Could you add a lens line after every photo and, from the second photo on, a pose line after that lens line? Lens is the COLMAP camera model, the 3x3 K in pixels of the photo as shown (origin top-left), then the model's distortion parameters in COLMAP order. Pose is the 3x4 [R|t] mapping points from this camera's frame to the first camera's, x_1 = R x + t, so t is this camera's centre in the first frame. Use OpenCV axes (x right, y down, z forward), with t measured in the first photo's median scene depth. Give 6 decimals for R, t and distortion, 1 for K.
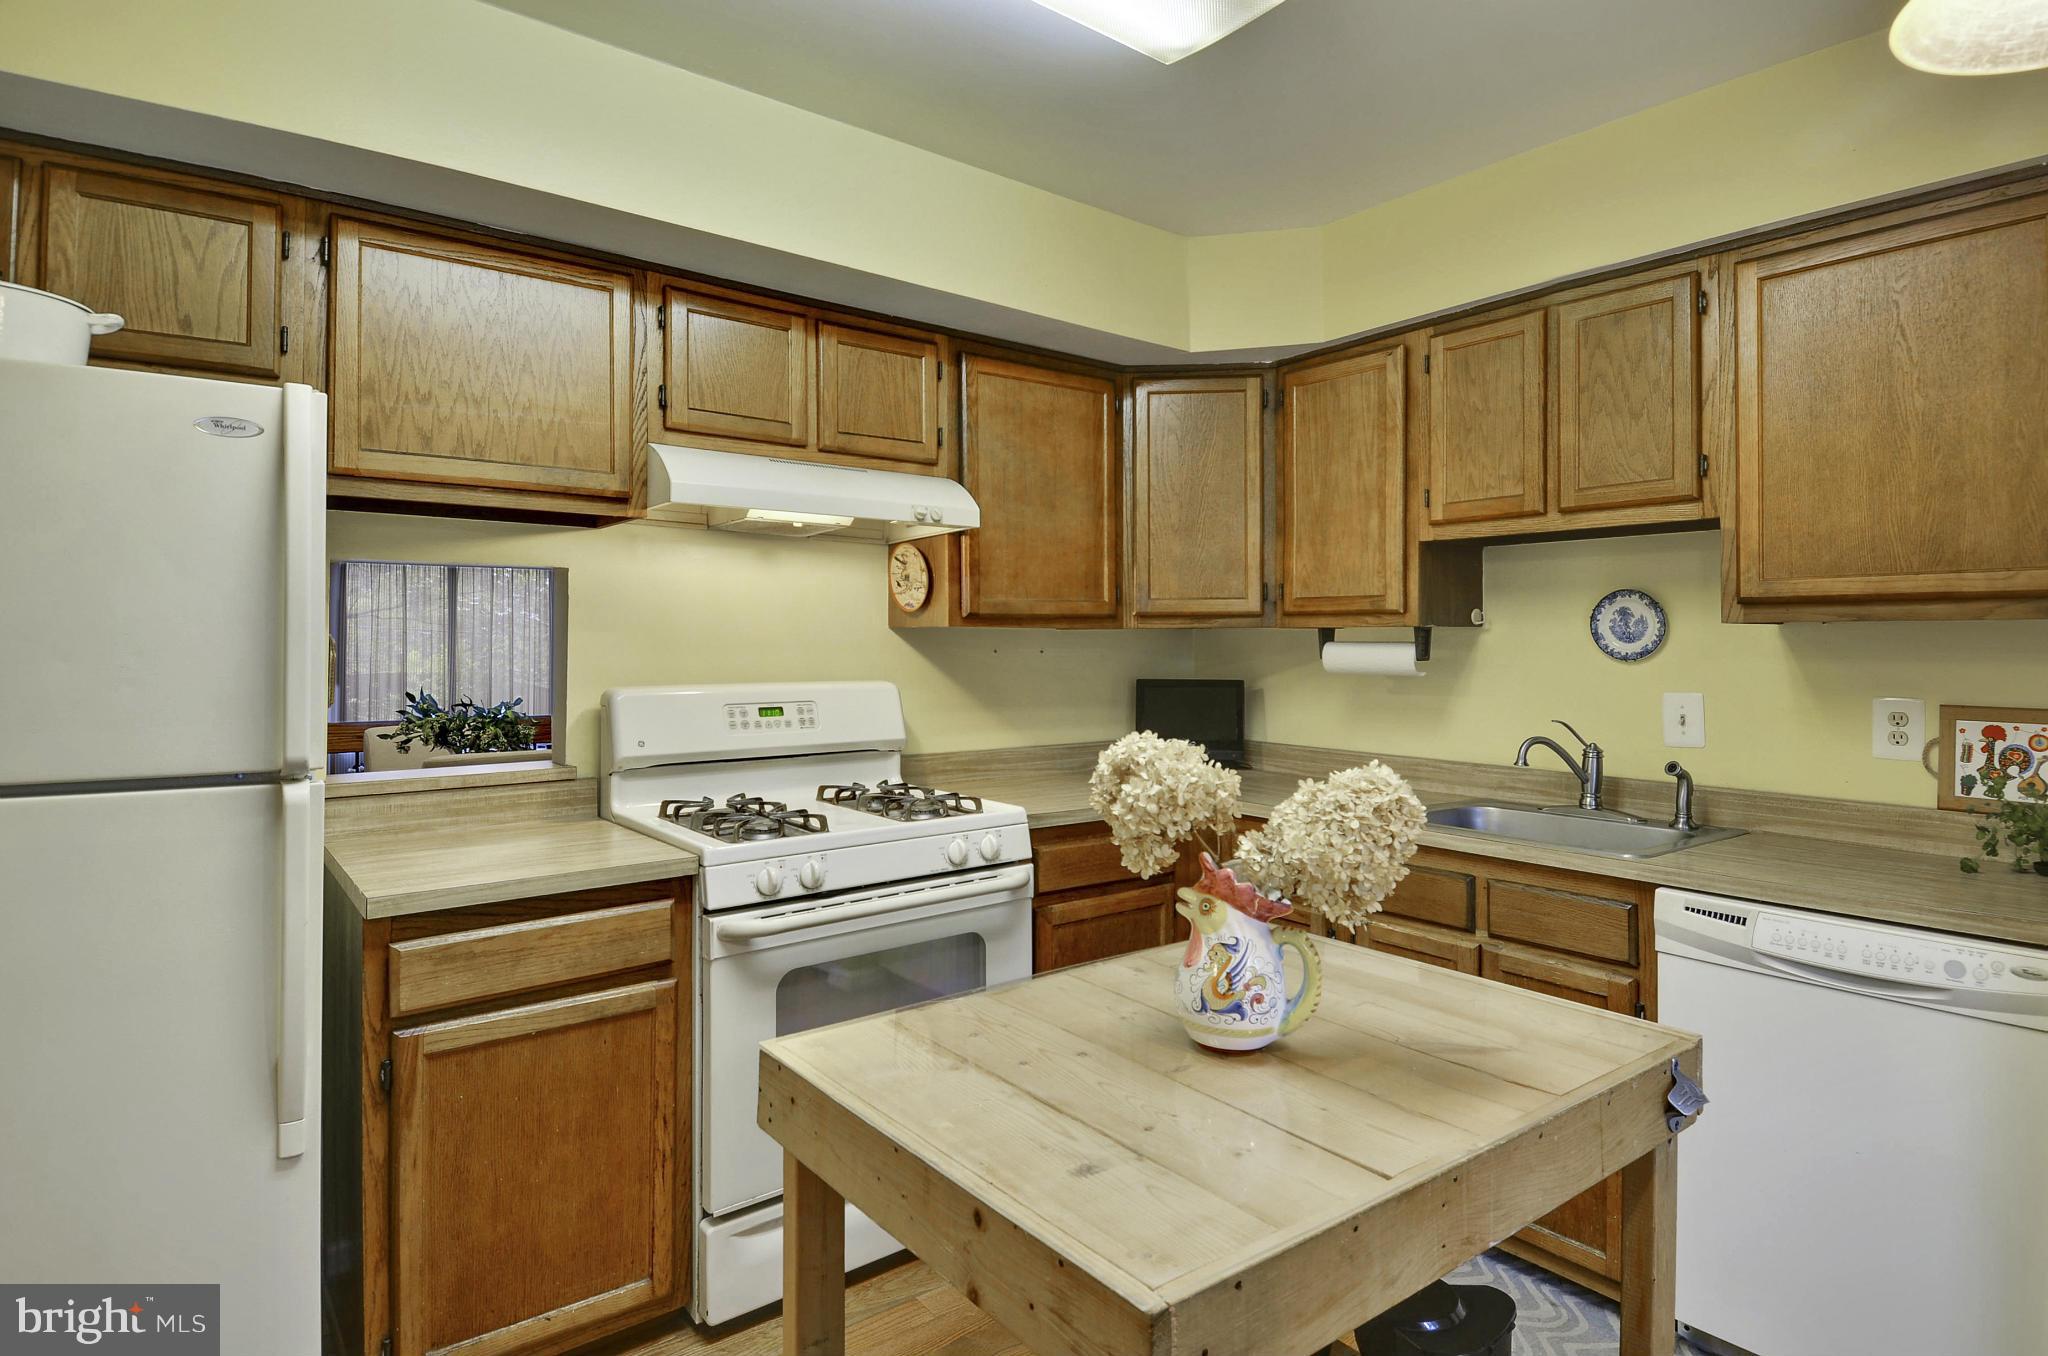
lens RADIAL K [[1043.3, 0, 1027.8], [0, 1043.3, 639.0], [0, 0, 1]] dist [0.000200, -0.001141]
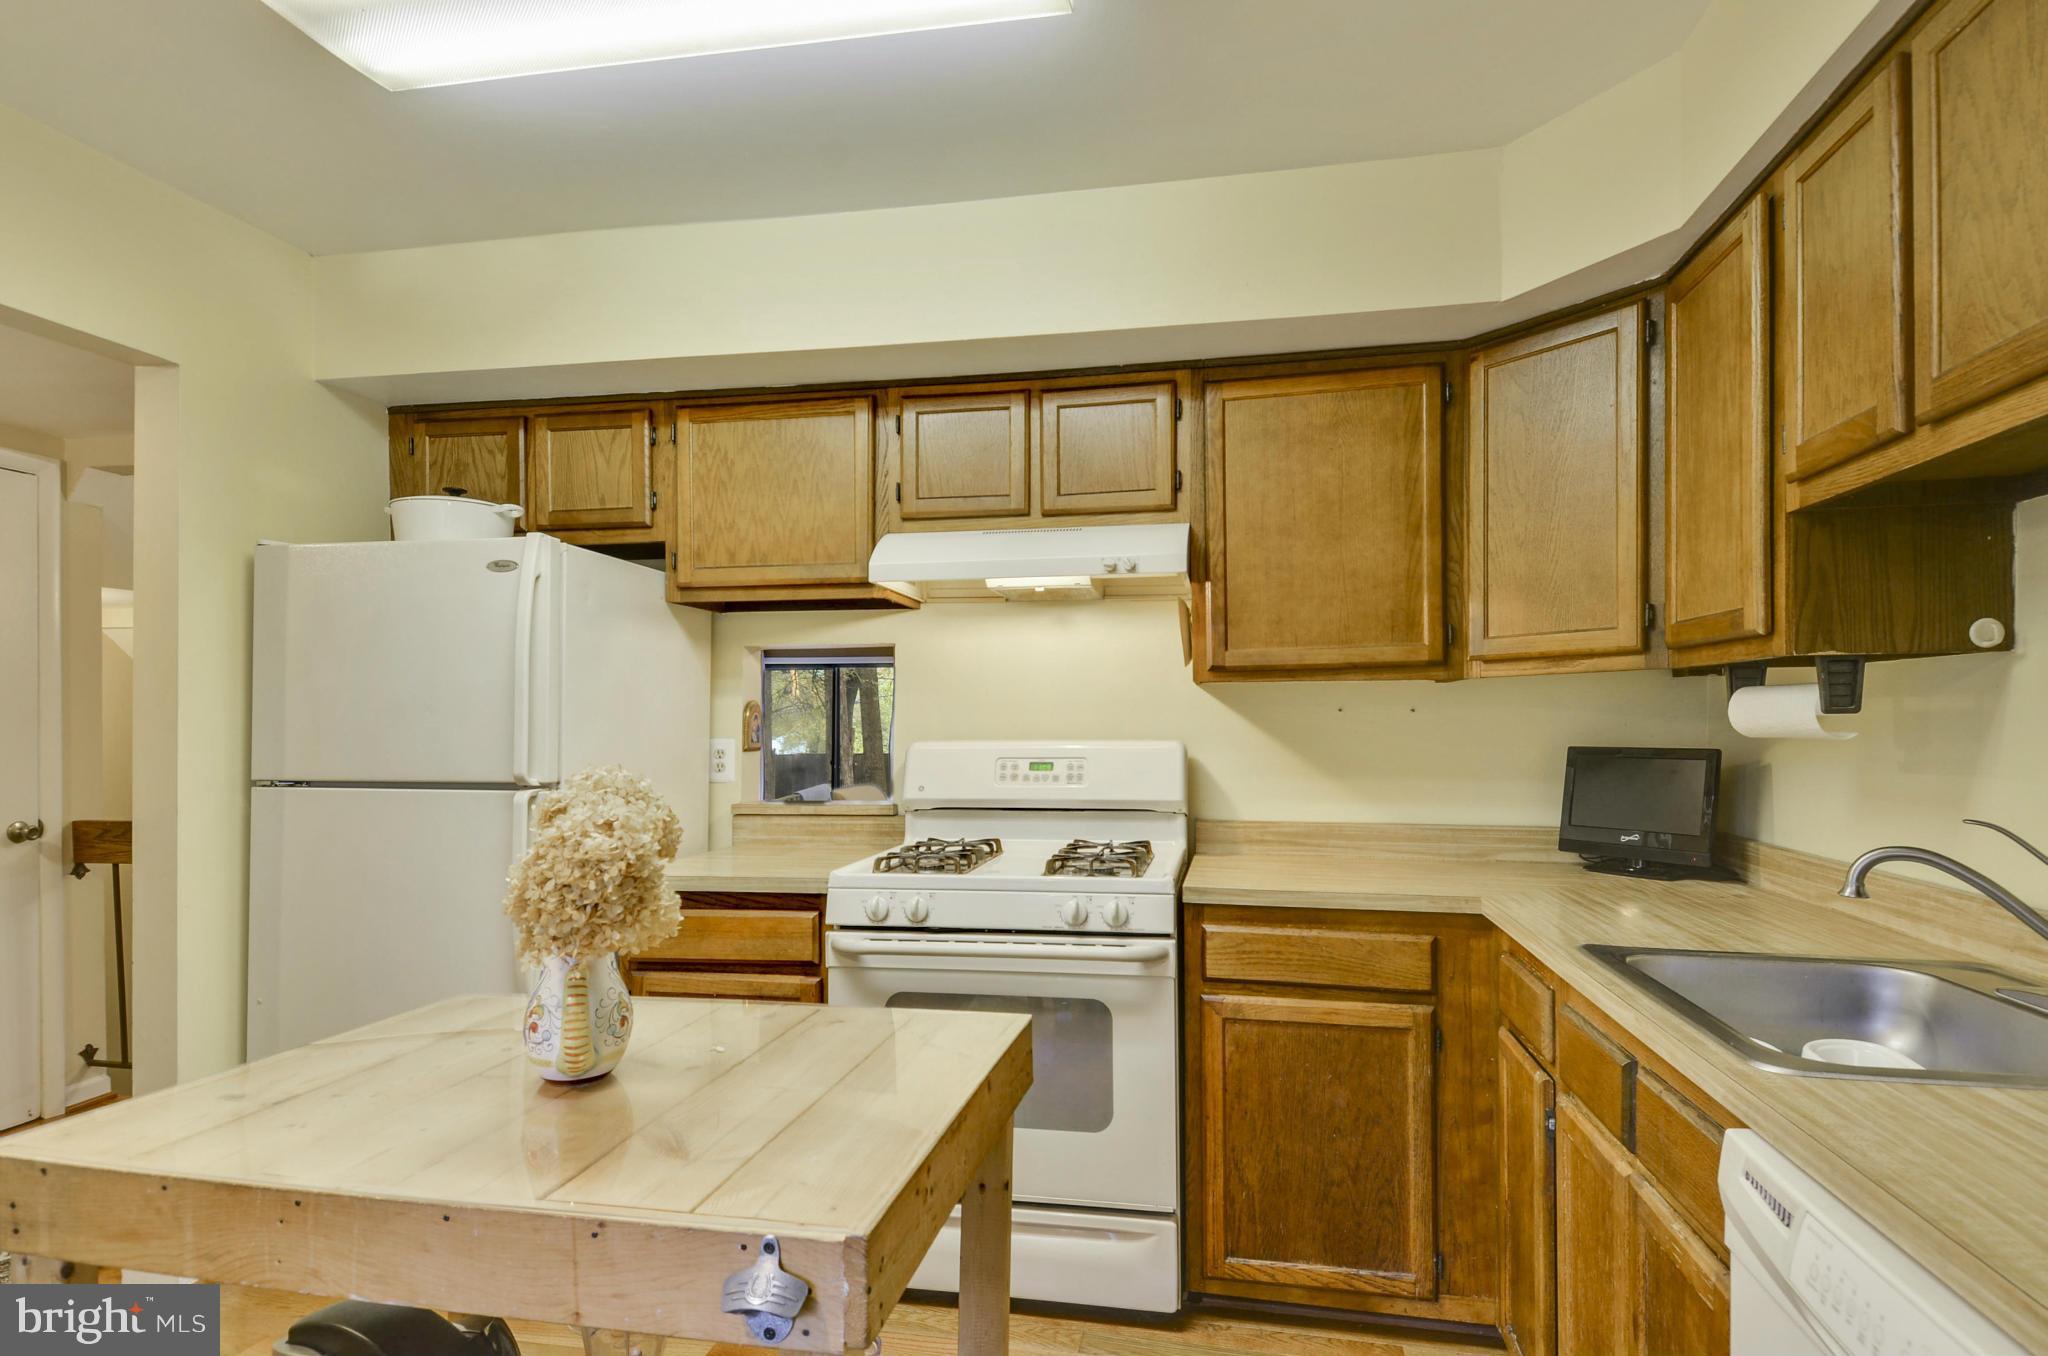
lens RADIAL K [[1044.3, 0, 1004.6], [0, 1044.3, 711.2], [0, 0, 1]] dist [0.093380, -0.075056]
pose [[0.673948, -0.010767, -0.738700, 0.570401], [0.008925, 0.999939, -0.006432, 0.021668], [0.738725, -0.002258, 0.674004, 0.274298]]
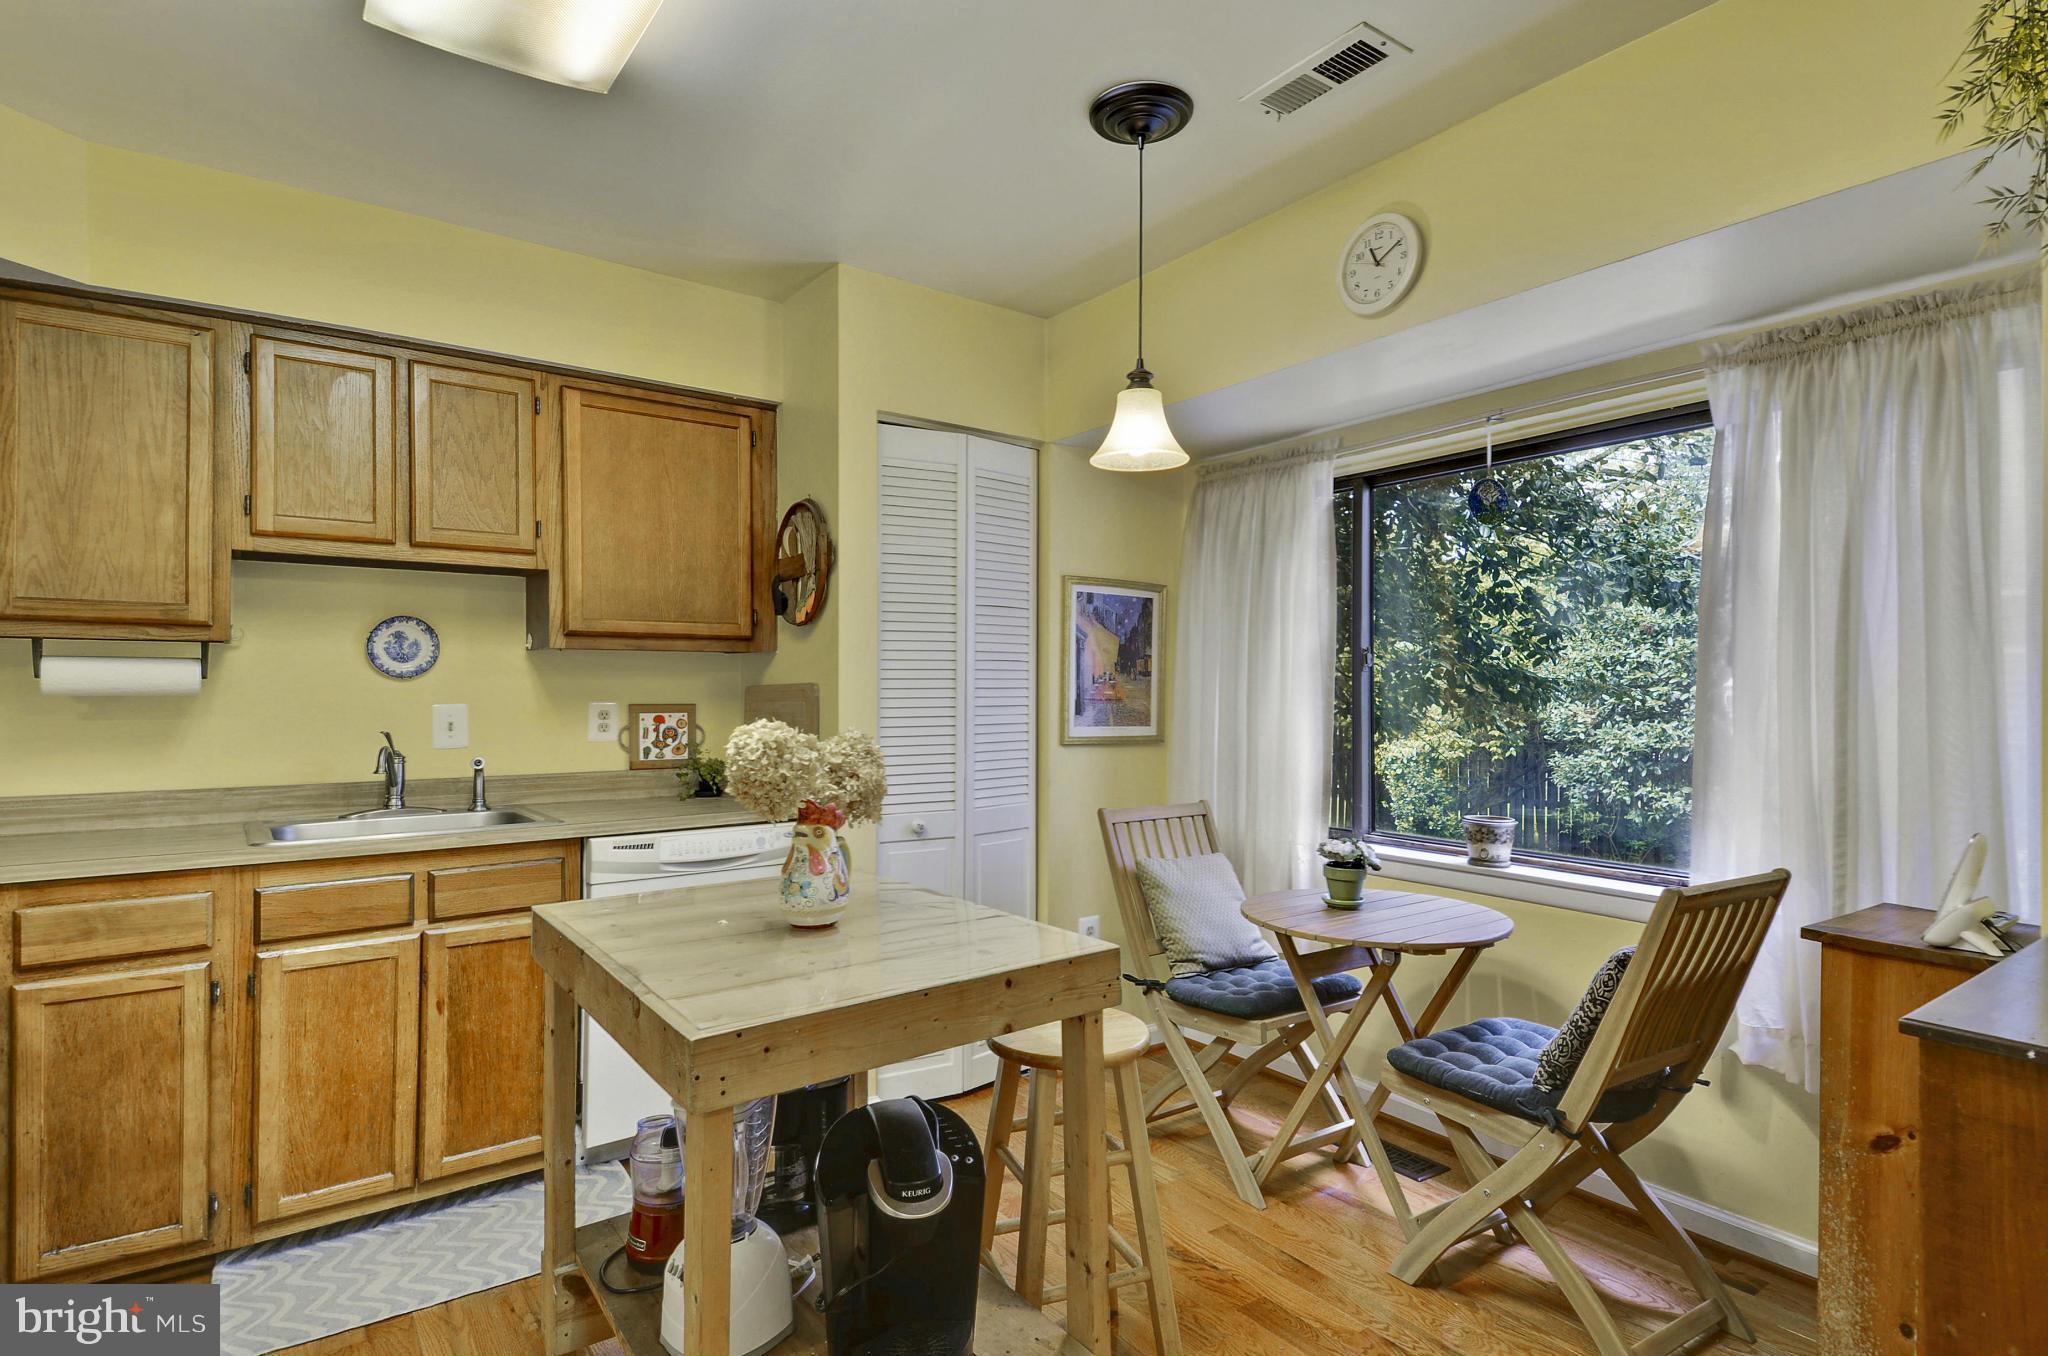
lens RADIAL K [[1031.7, 0, 1001.9], [0, 1031.7, 692.7], [0, 0, 1]] dist [-0.000342, -0.000479]
pose [[0.064540, -0.011344, 0.997851, -0.542203], [-0.009396, 0.999884, 0.011975, 0.017956], [-0.997871, -0.010148, 0.064425, 0.281354]]
